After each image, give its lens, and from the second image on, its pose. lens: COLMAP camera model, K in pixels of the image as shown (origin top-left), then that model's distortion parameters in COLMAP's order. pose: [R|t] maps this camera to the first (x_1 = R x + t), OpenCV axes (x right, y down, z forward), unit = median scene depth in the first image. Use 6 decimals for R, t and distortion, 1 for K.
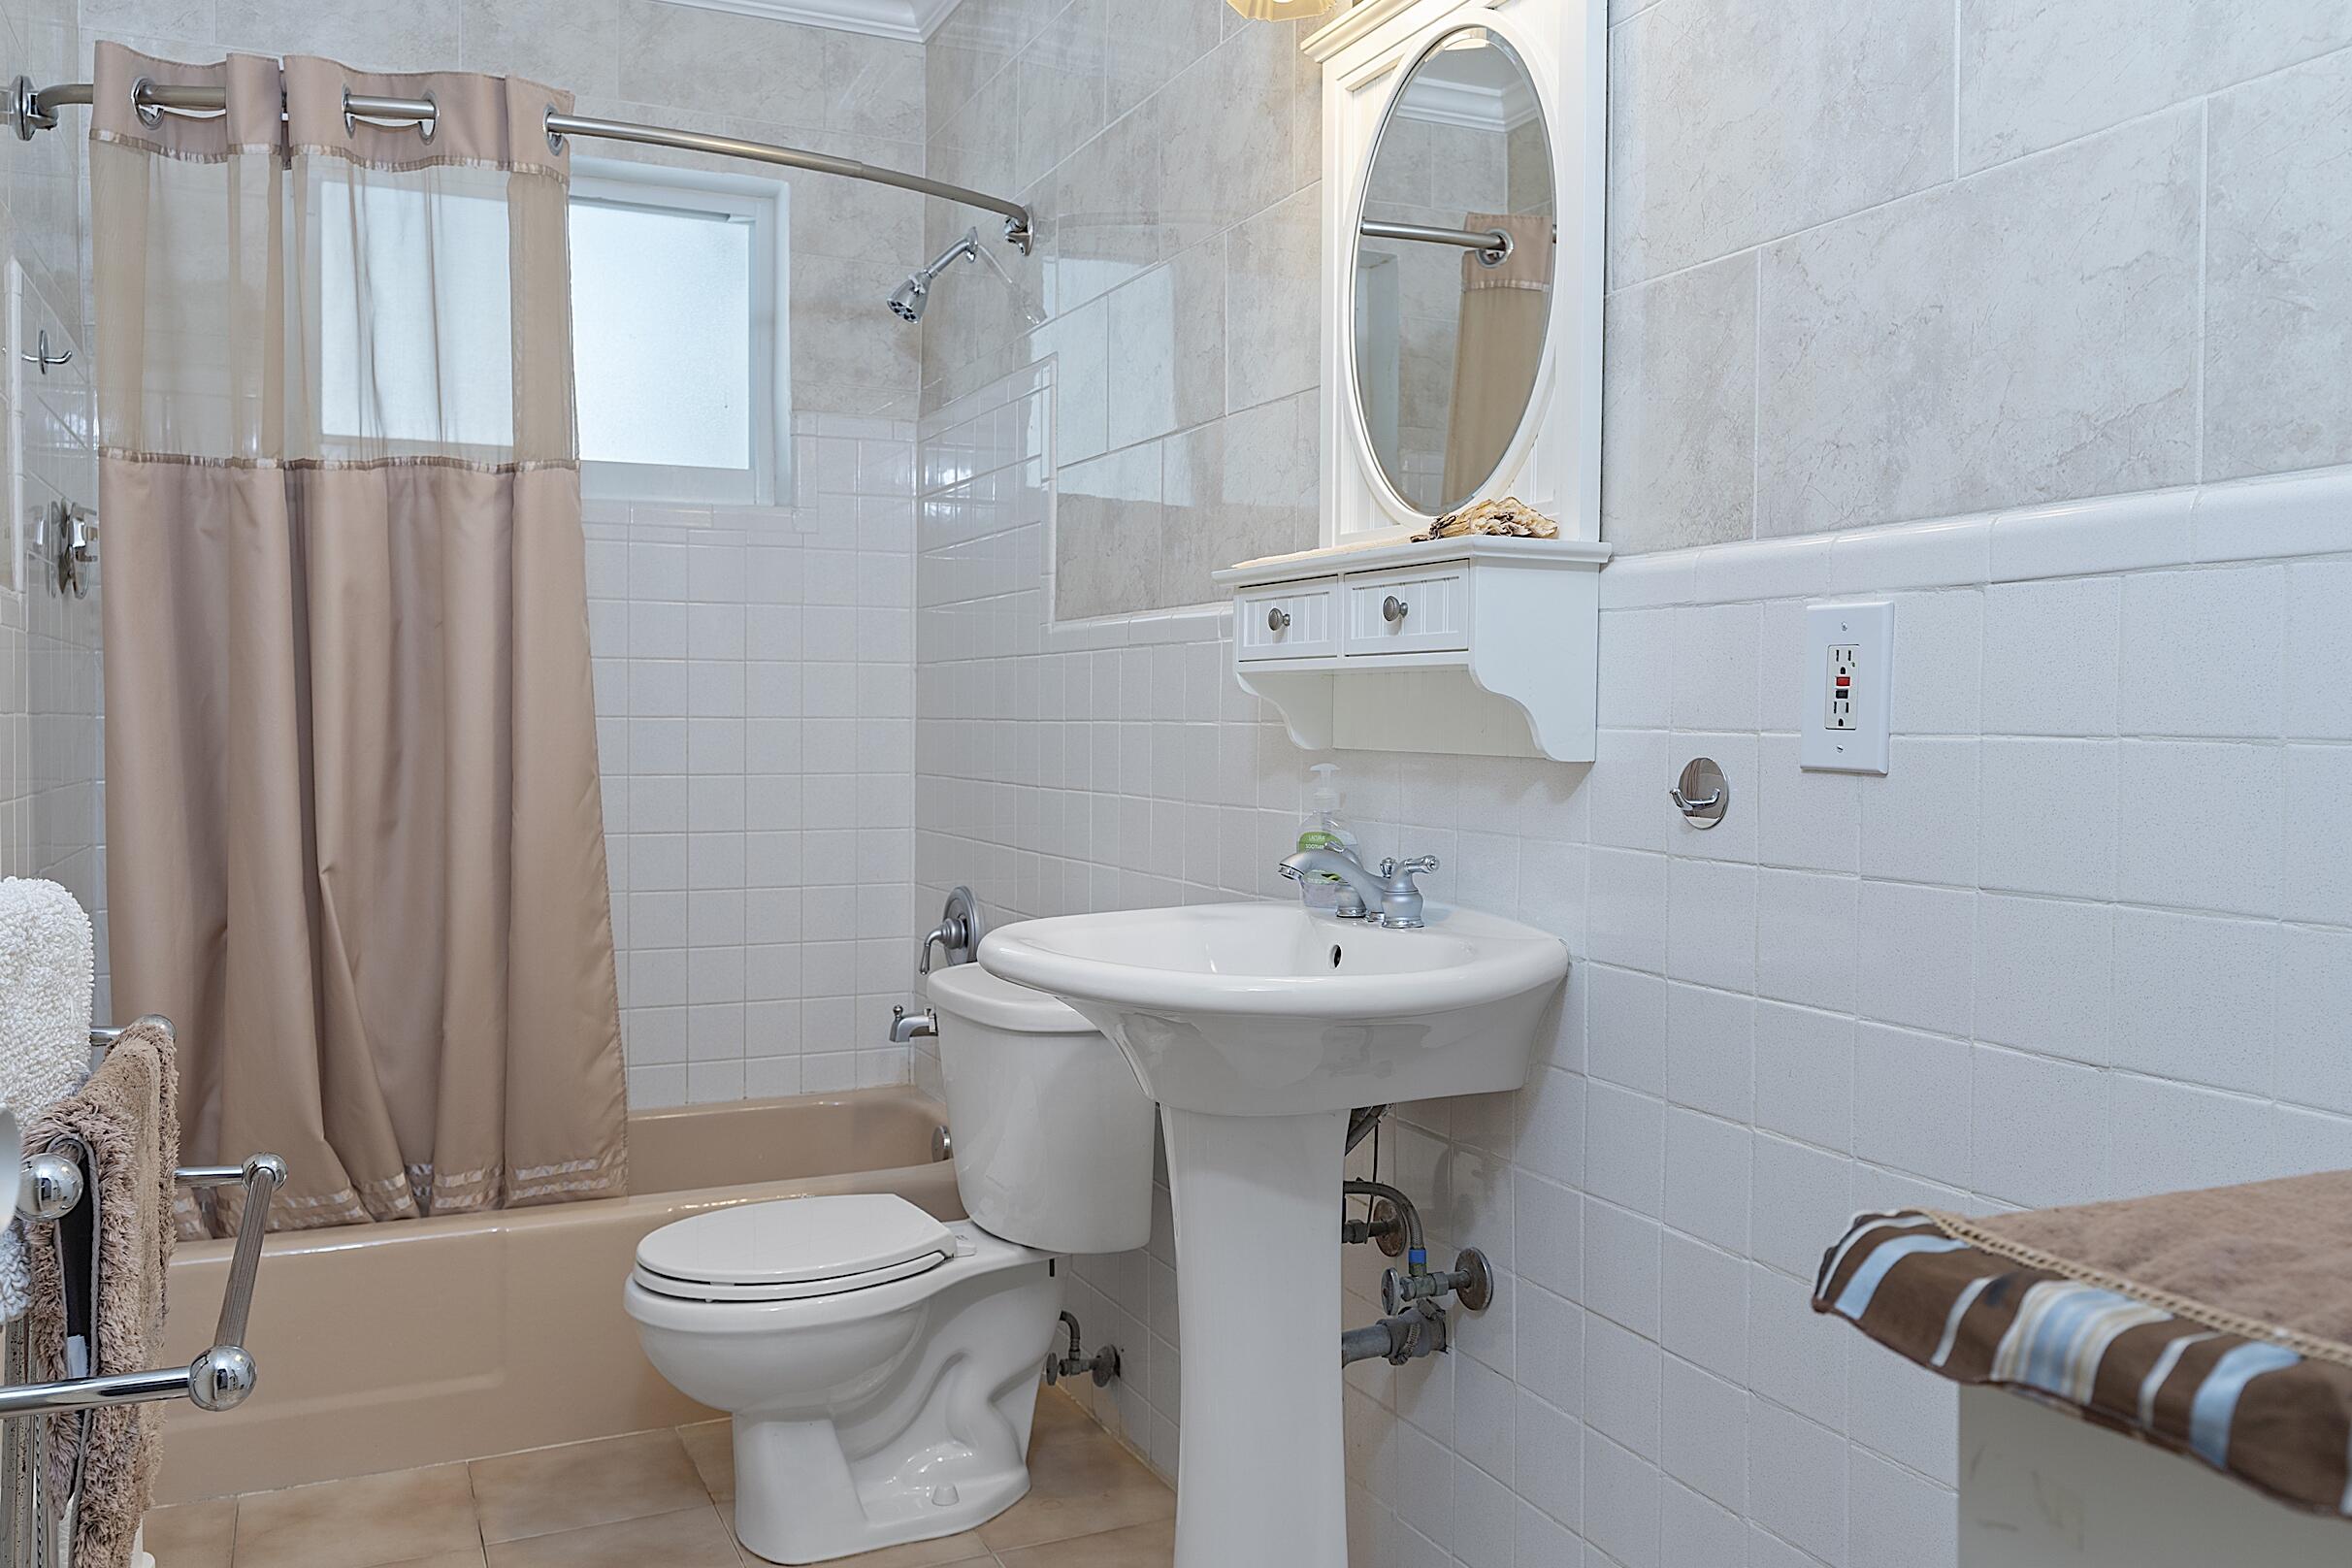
lens RADIAL K [[1821.2, 0, 1175.6], [0, 1821.2, 749.5], [0, 0, 1]] dist [0.001095, 0.000442]
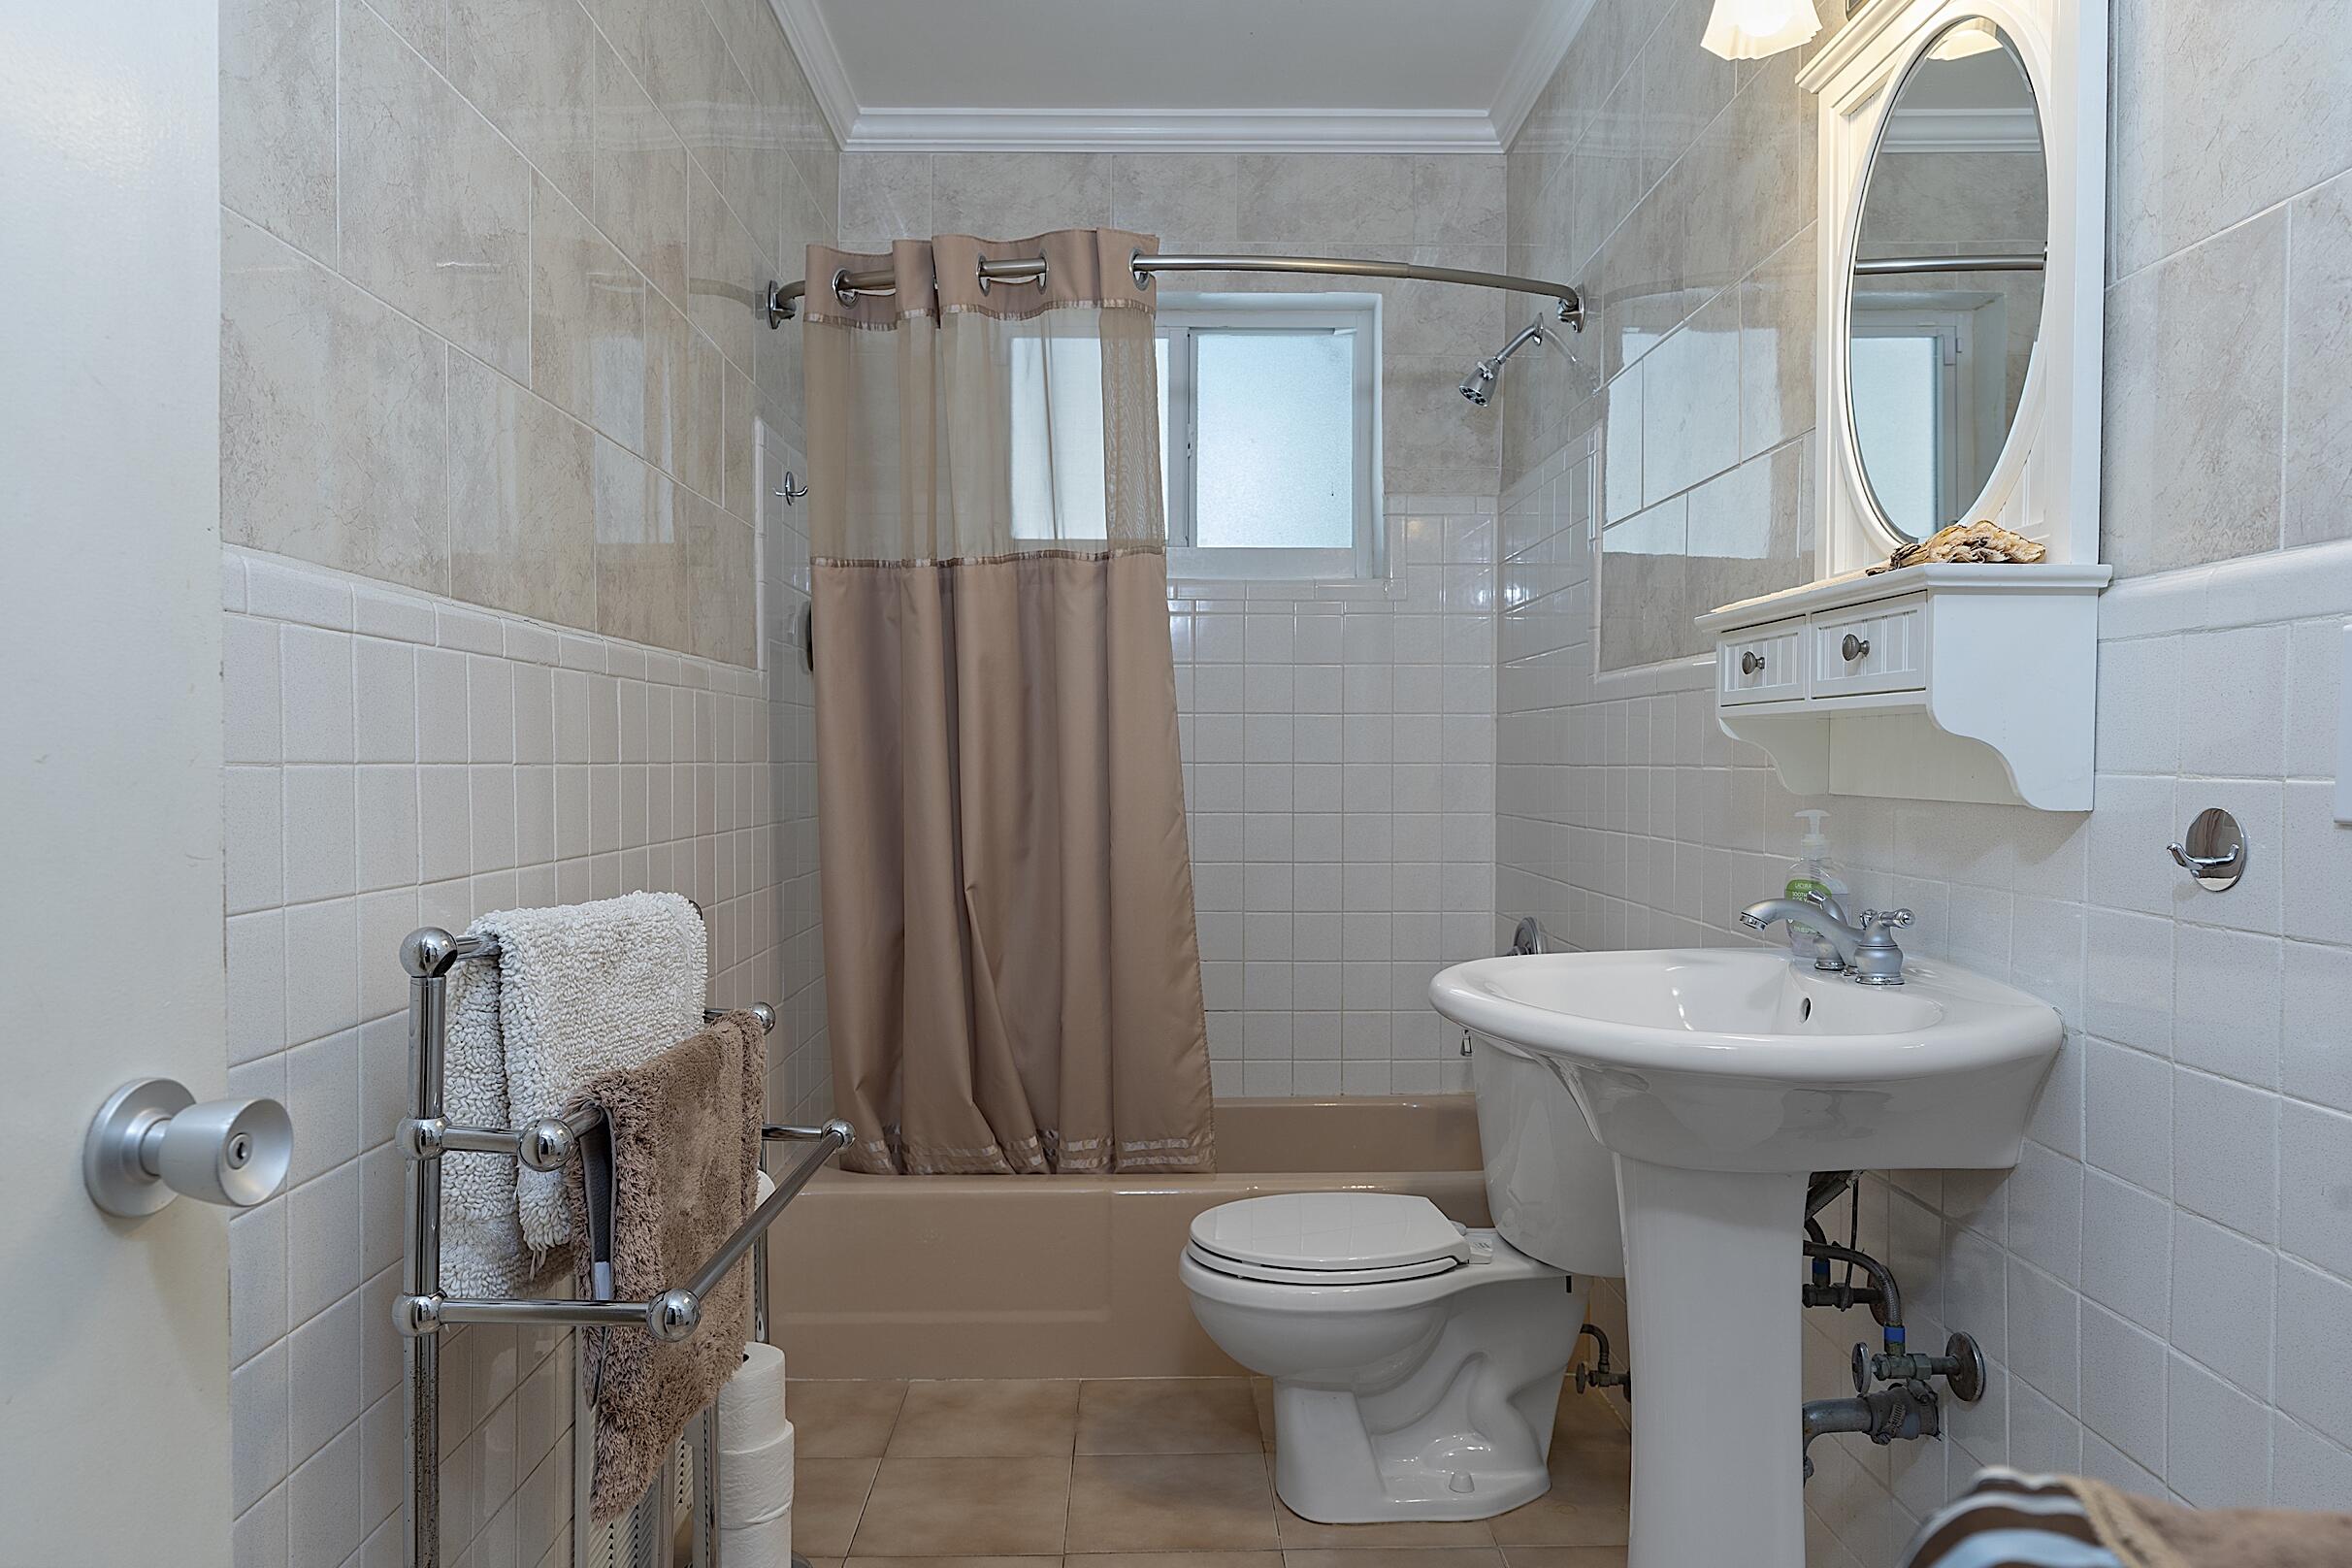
lens RADIAL K [[1550.3, 0, 1176.0], [0, 1550.3, 784.0], [0, 0, 1]] dist [-0.002967, 0.005663]
pose [[0.915392, 0.002185, -0.402558, 0.089653], [-0.003706, 0.999989, -0.003000, -0.001910], [0.402546, 0.004238, 0.915390, 0.090321]]
